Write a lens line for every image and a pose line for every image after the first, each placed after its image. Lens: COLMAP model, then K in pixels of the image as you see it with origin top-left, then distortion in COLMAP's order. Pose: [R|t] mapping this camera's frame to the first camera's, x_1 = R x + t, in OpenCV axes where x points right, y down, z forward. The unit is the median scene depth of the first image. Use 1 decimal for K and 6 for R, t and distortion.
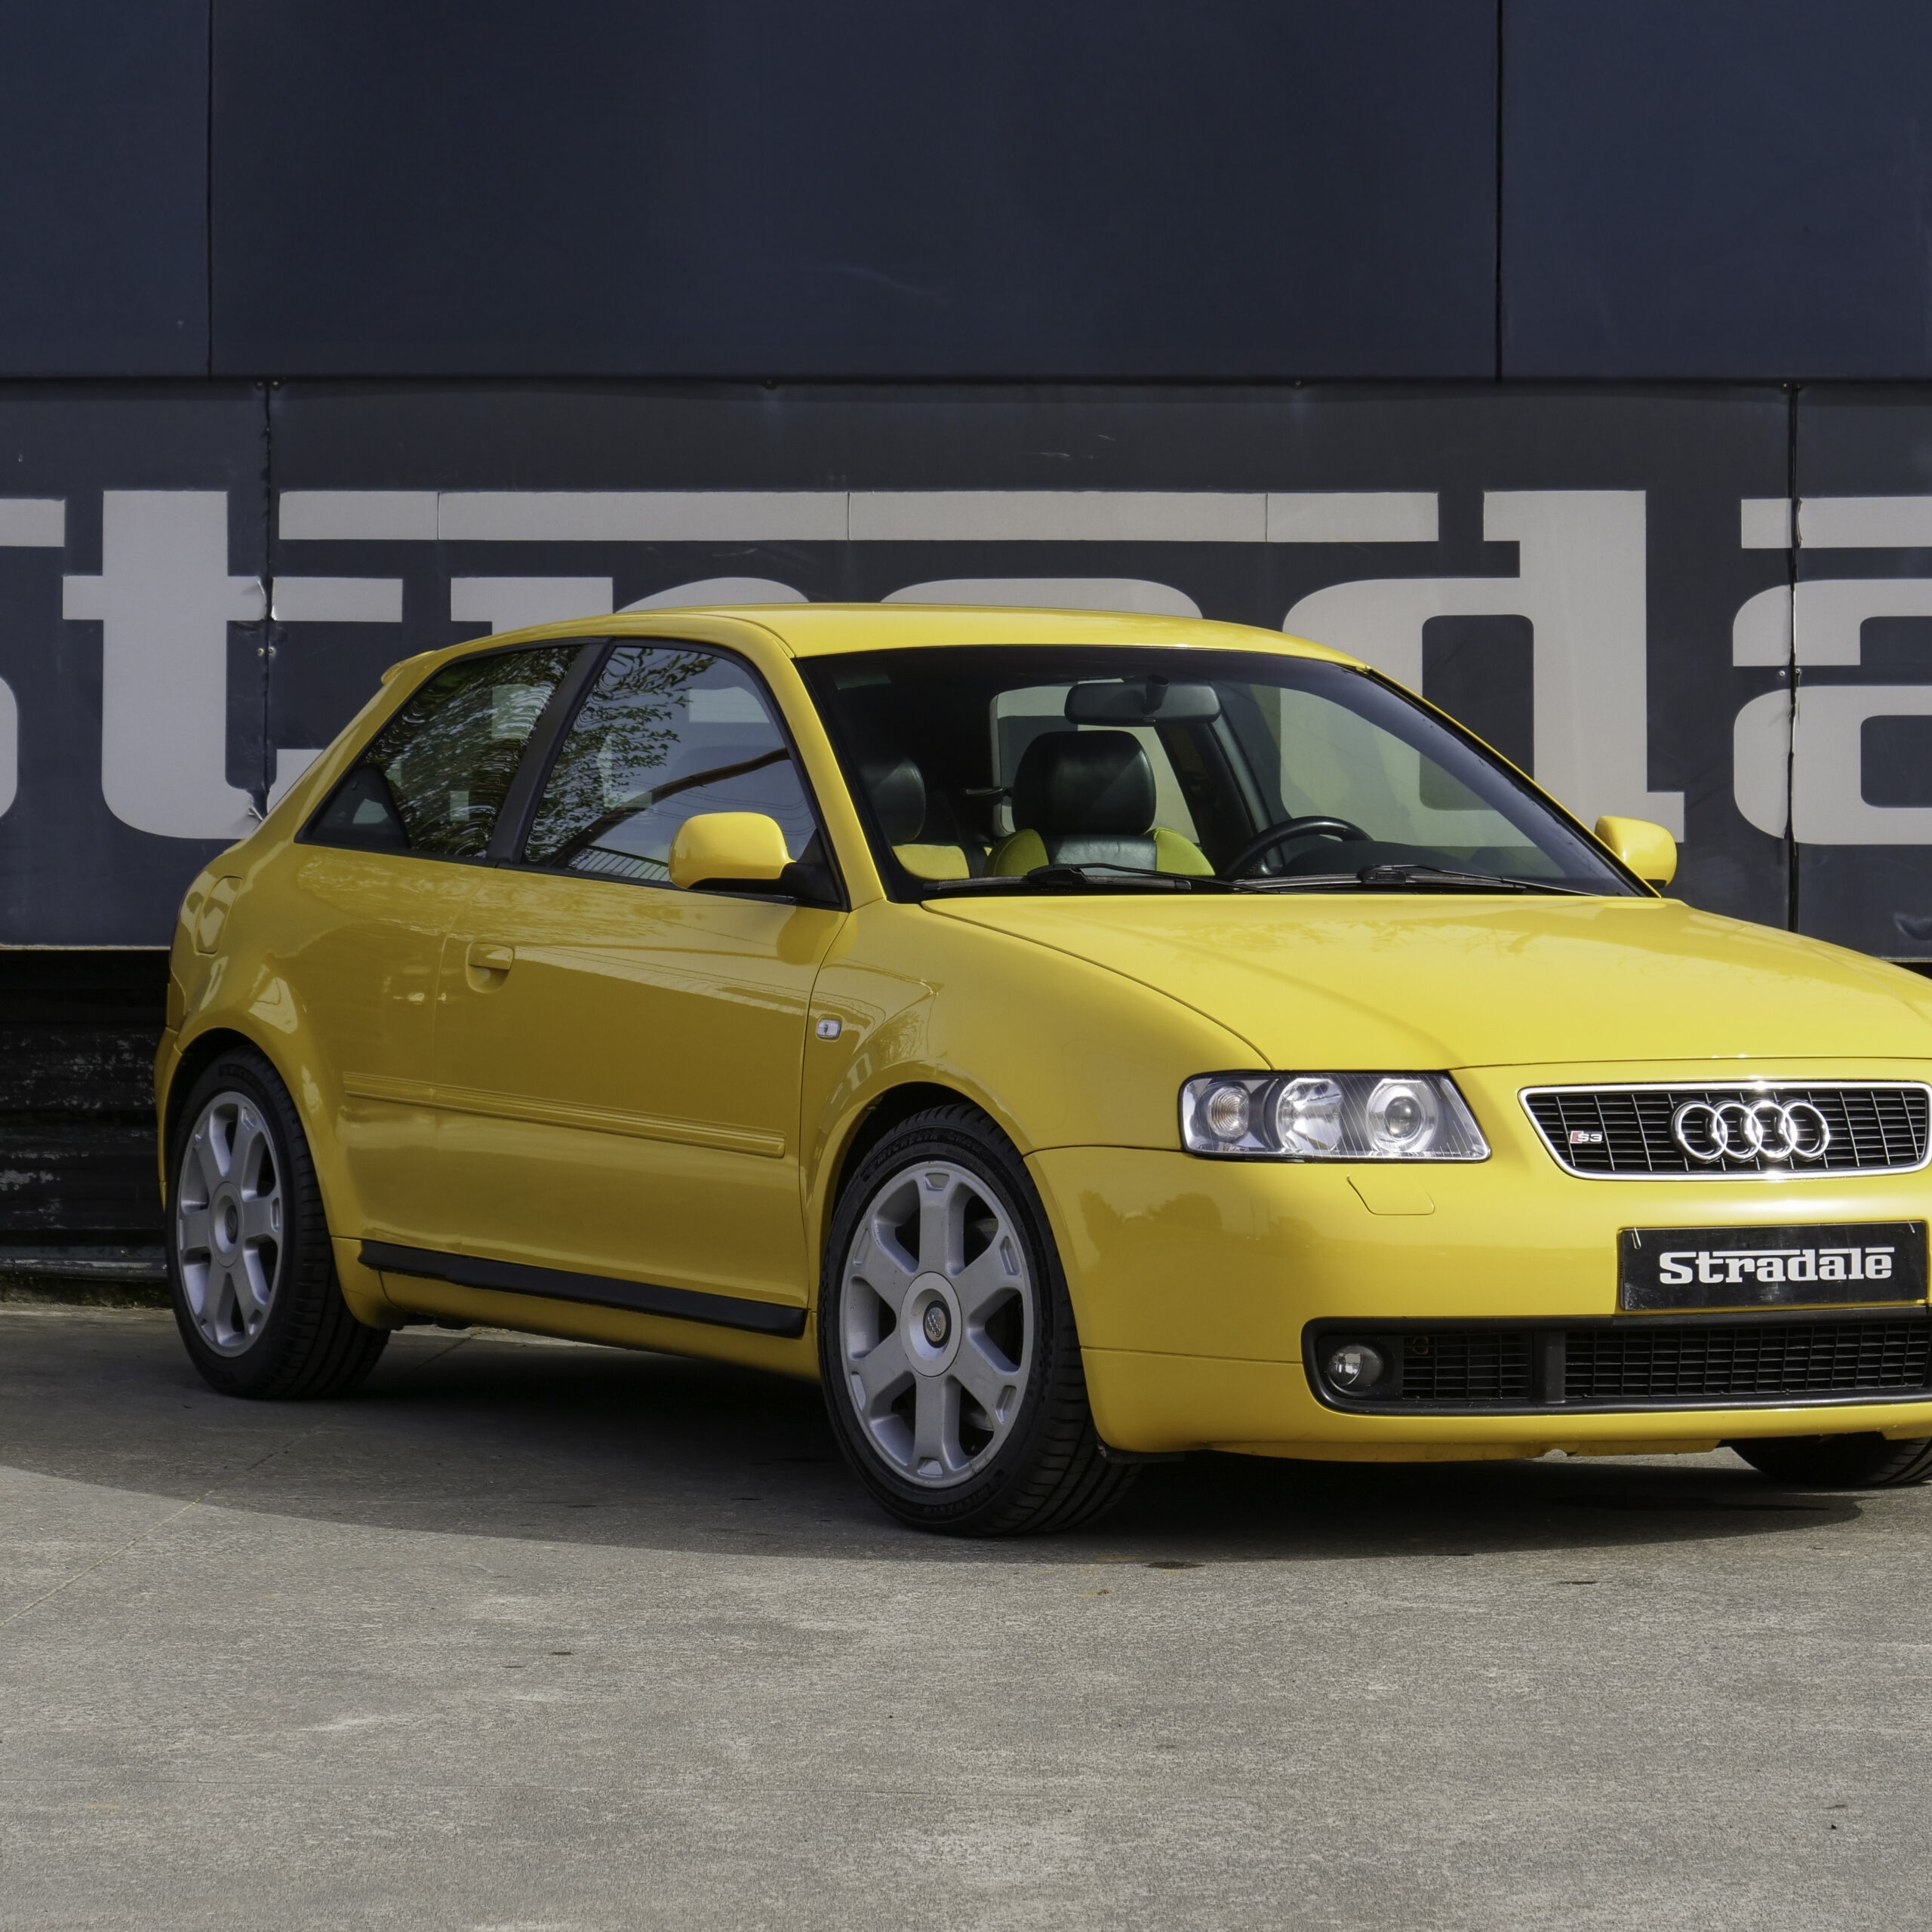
lens RADIAL K [[7018.3, 0, 852.5], [0, 7018.3, 940.1], [0, 0, 1]] dist [0.002074, -0.142044]
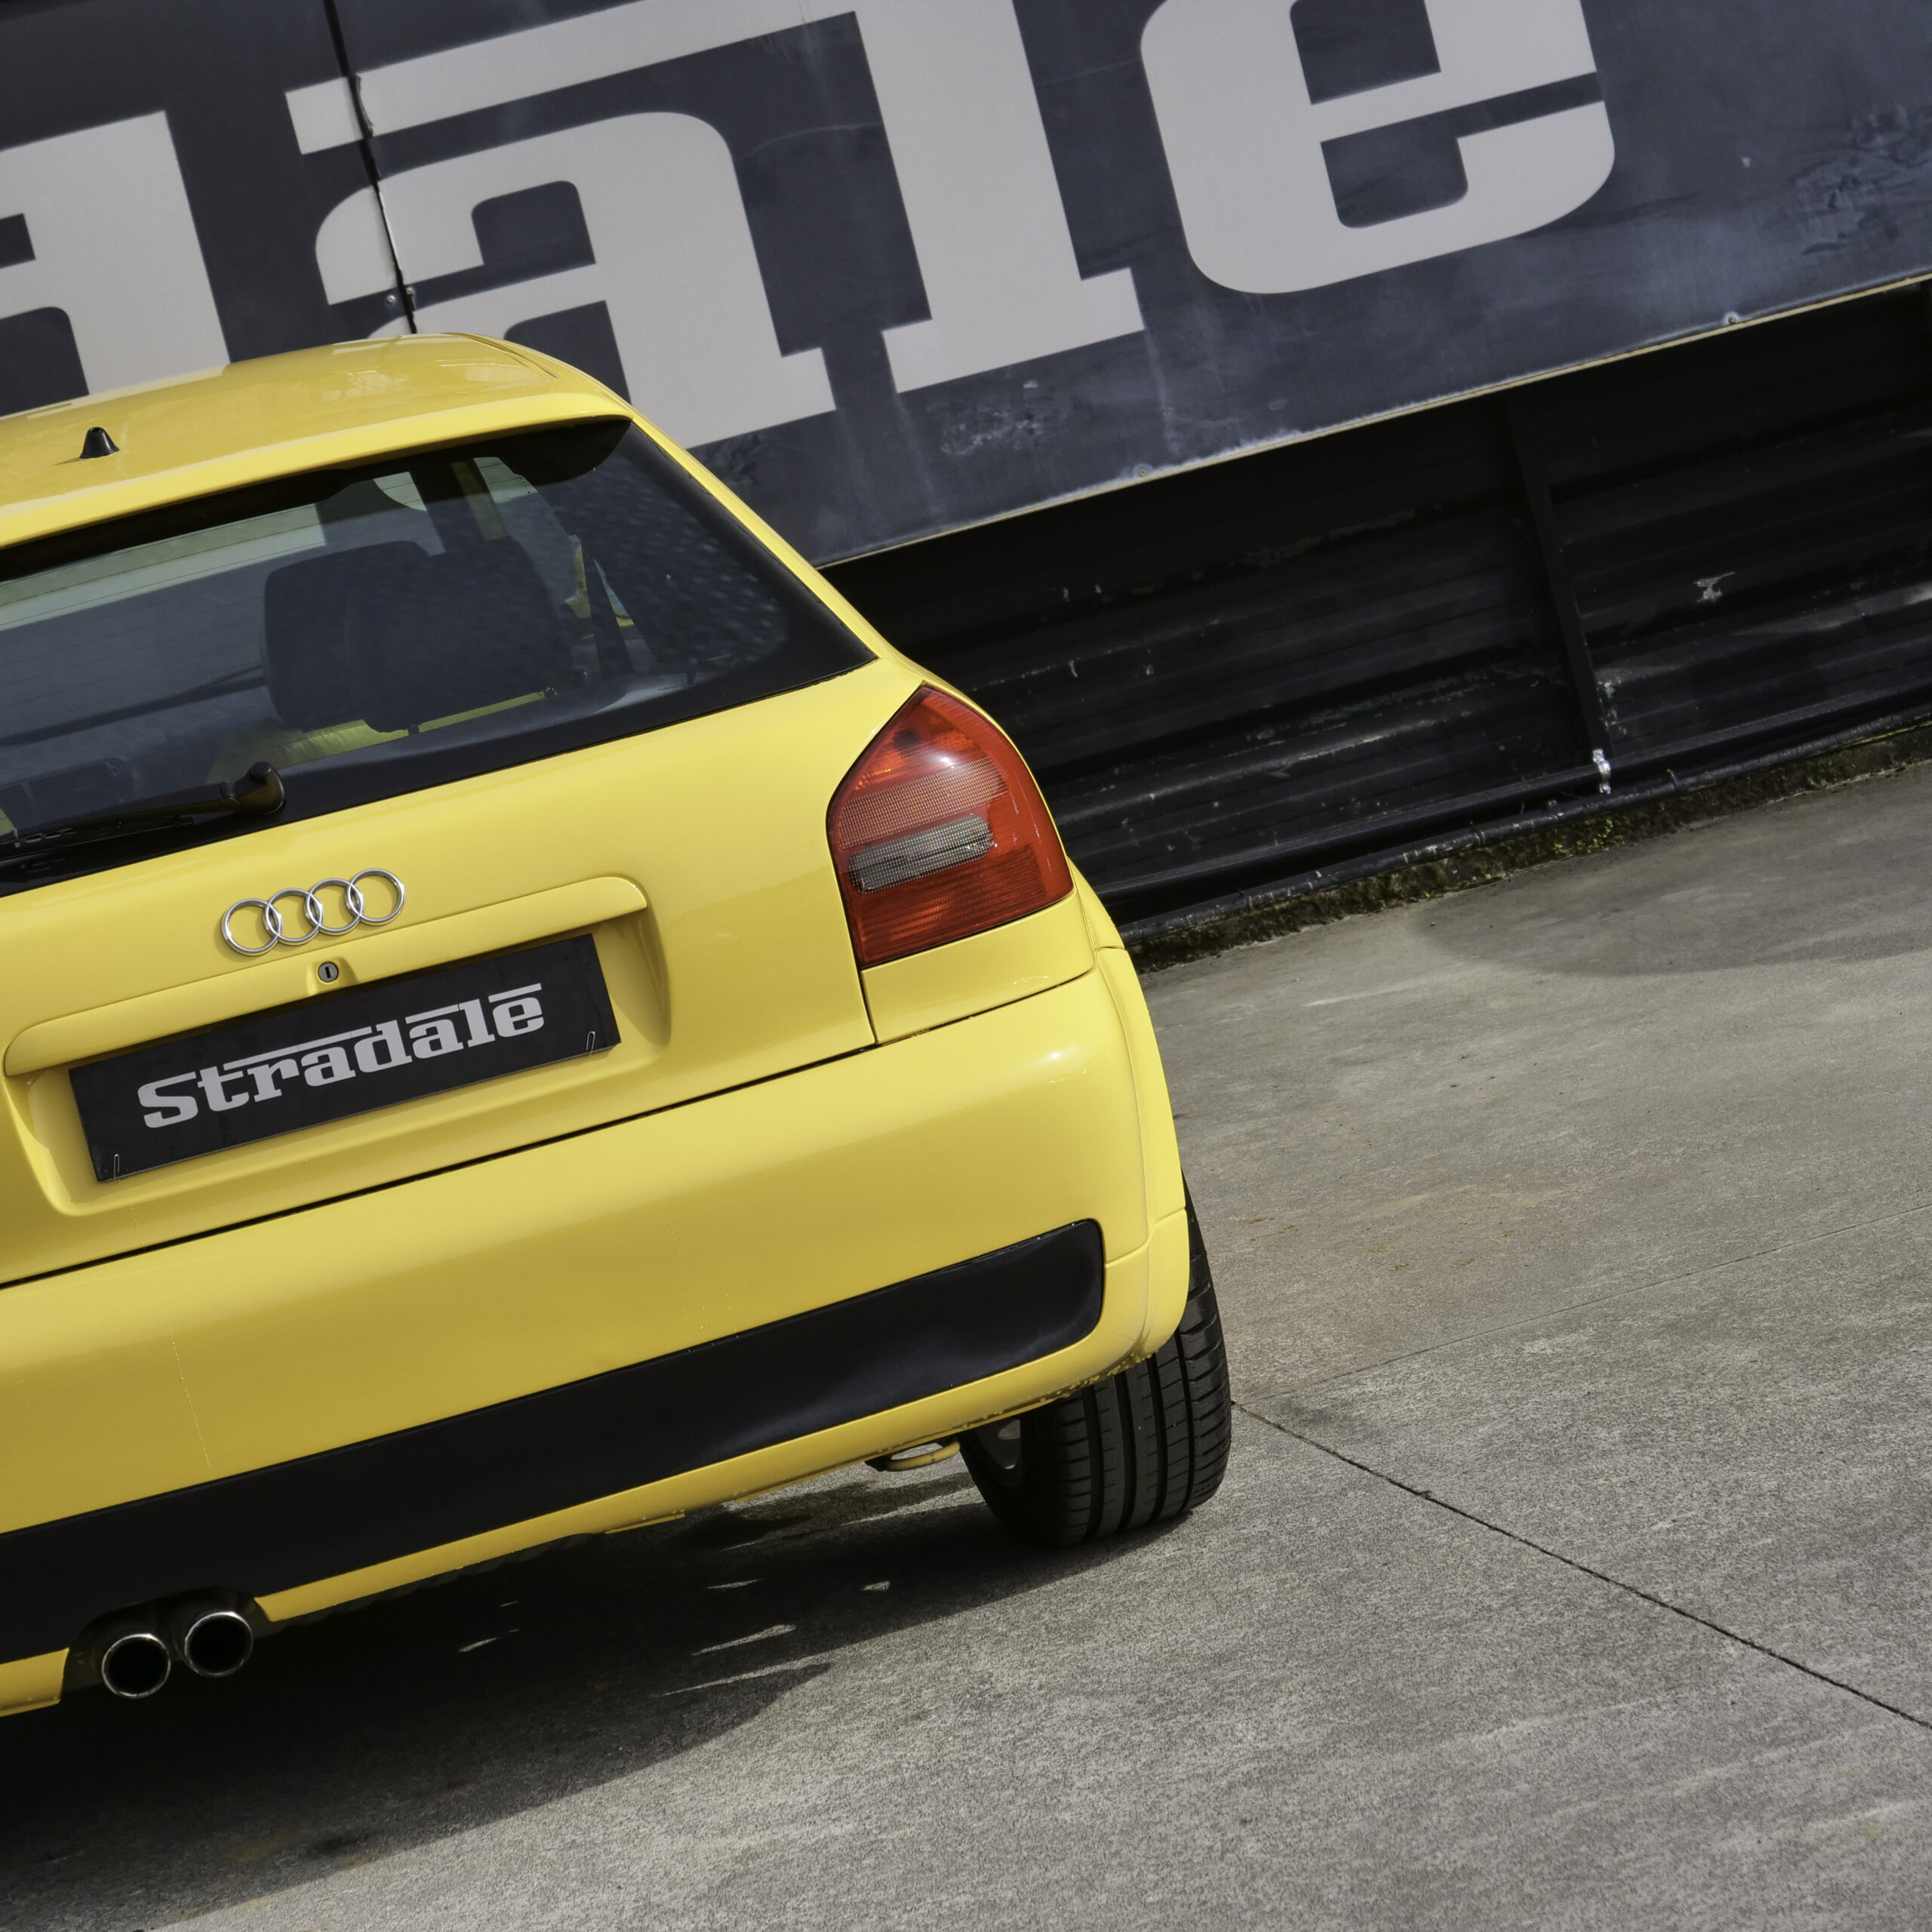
lens RADIAL K [[7716.4, 0, 914.5], [0, 7716.4, 896.1], [0, 0, 1]] dist [0.008925, 0.231314]
pose [[0.928203, -0.261522, 0.264663, -0.082366], [0.241122, 0.964529, 0.107441, -0.074175], [-0.283373, -0.035911, 0.958337, 0.227182]]
